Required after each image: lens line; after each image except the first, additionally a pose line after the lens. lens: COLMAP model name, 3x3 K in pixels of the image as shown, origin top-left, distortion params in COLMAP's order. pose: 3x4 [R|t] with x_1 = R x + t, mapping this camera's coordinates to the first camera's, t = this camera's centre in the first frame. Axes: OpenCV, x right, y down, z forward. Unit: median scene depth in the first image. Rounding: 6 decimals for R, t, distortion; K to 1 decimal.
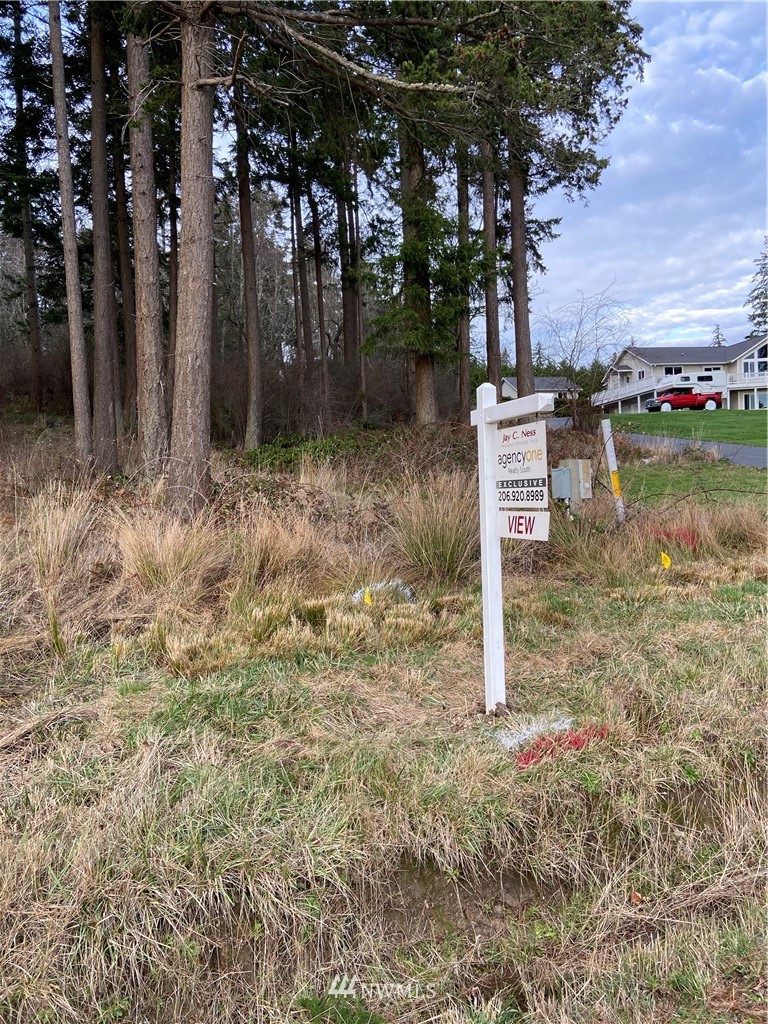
lens RADIAL K [[762.2, 0, 395.6], [0, 762.2, 505.1], [0, 0, 1]] dist [0.121576, -0.156432]
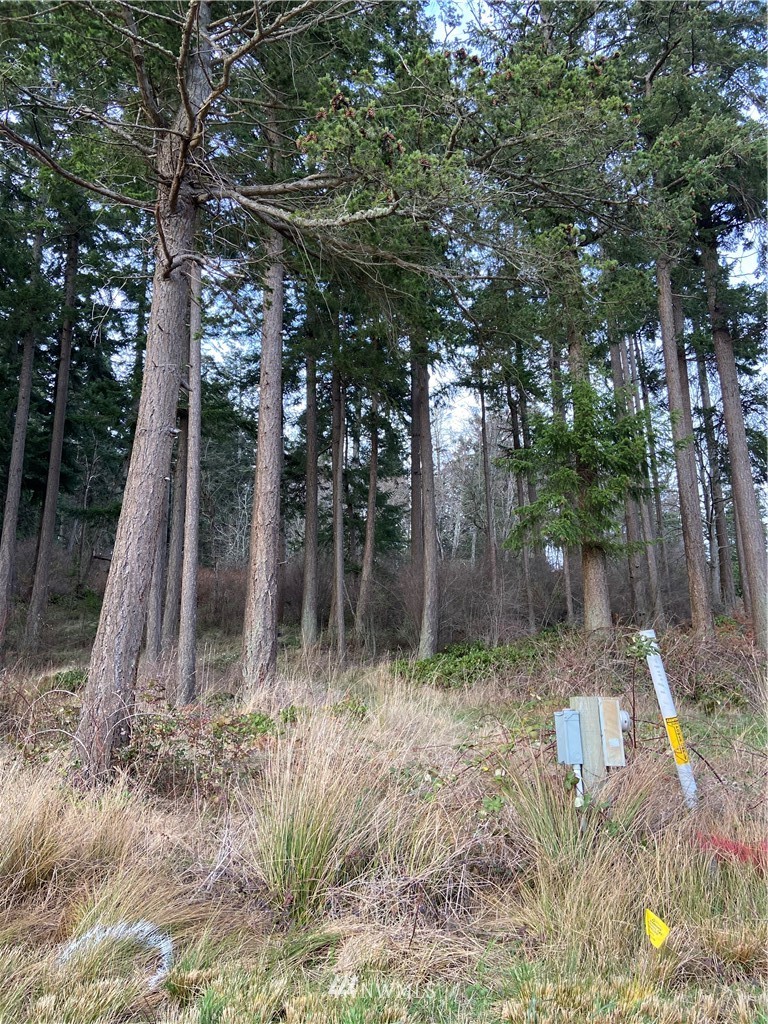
lens RADIAL K [[765.2, 0, 389.4], [0, 765.2, 511.7], [0, 0, 1]] dist [0.120101, -0.152090]
pose [[0.930372, -0.073766, -0.359120, 0.324667], [-0.018354, 0.968949, -0.246577, -0.048284], [0.366158, 0.236000, 0.900129, 0.357014]]
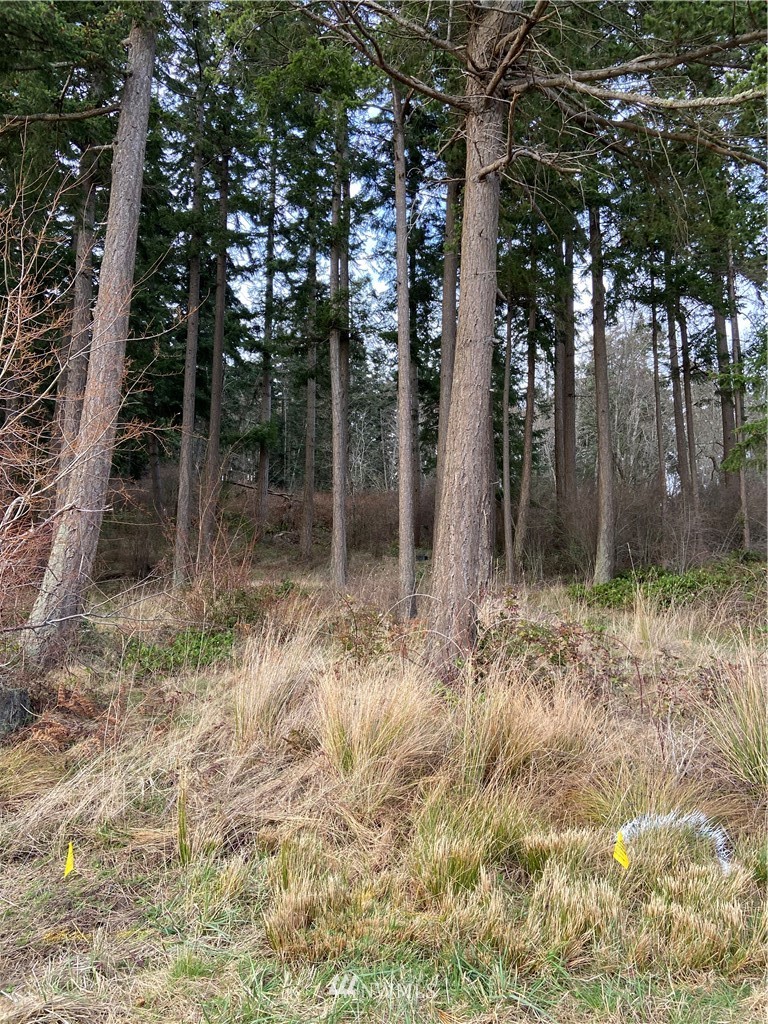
lens RADIAL K [[765.2, 0, 389.4], [0, 765.2, 511.7], [0, 0, 1]] dist [0.120101, -0.152090]
pose [[0.880496, -0.031870, -0.472982, 0.067032], [-0.045321, 0.987508, -0.150908, -0.023997], [0.471883, 0.154309, 0.868053, 0.255275]]
